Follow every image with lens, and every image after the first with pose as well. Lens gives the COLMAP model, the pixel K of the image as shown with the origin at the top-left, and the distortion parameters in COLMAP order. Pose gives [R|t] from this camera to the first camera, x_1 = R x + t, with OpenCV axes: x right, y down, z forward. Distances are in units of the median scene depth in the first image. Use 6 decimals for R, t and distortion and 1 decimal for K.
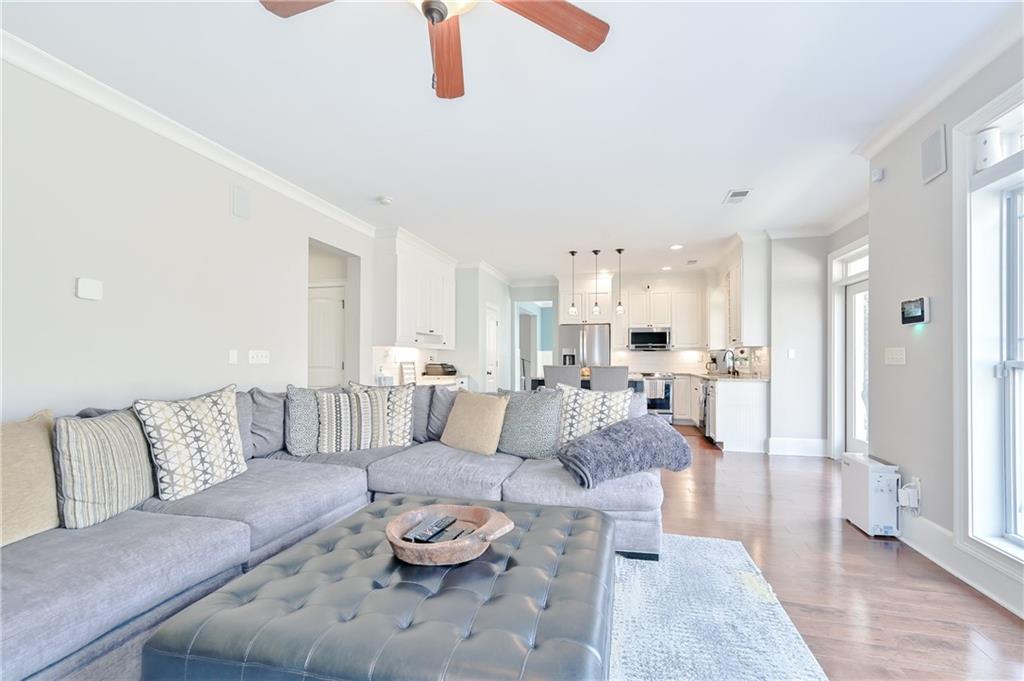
lens RADIAL K [[420.0, 0, 514.9], [0, 420.0, 359.4], [0, 0, 1]] dist [0.009227, 0.000172]
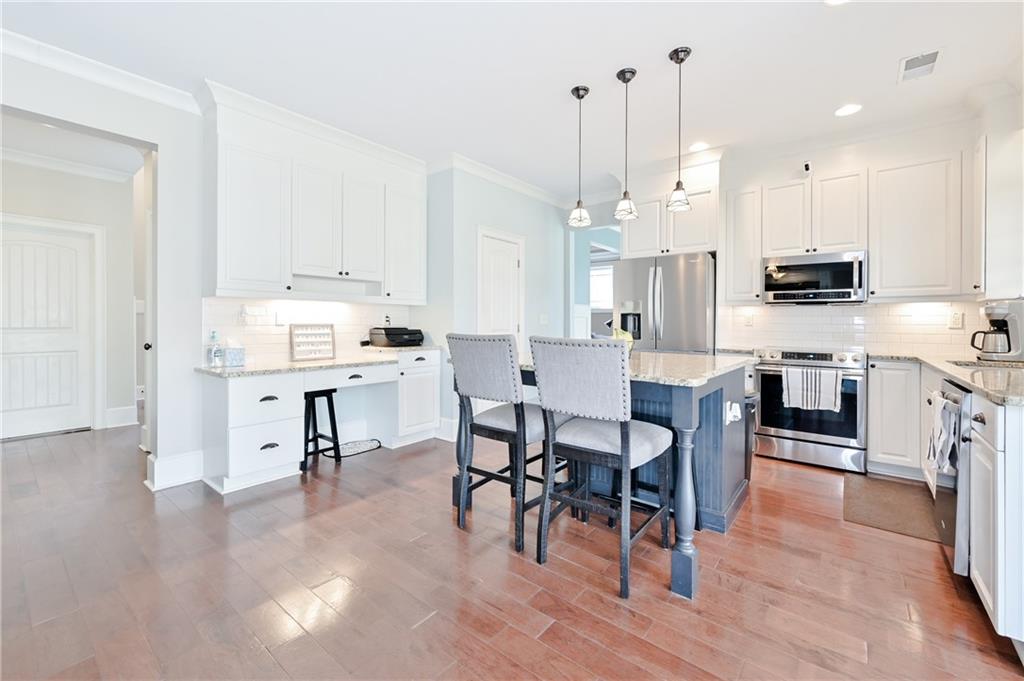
lens RADIAL K [[420.0, 0, 514.1], [0, 420.0, 324.4], [0, 0, 1]] dist [0.009227, 0.000172]
pose [[0.912037, 0.006705, -0.410053, 0.237832], [-0.004213, 0.999967, 0.006979, 0.000376], [0.410086, -0.004637, 0.912035, 0.486436]]
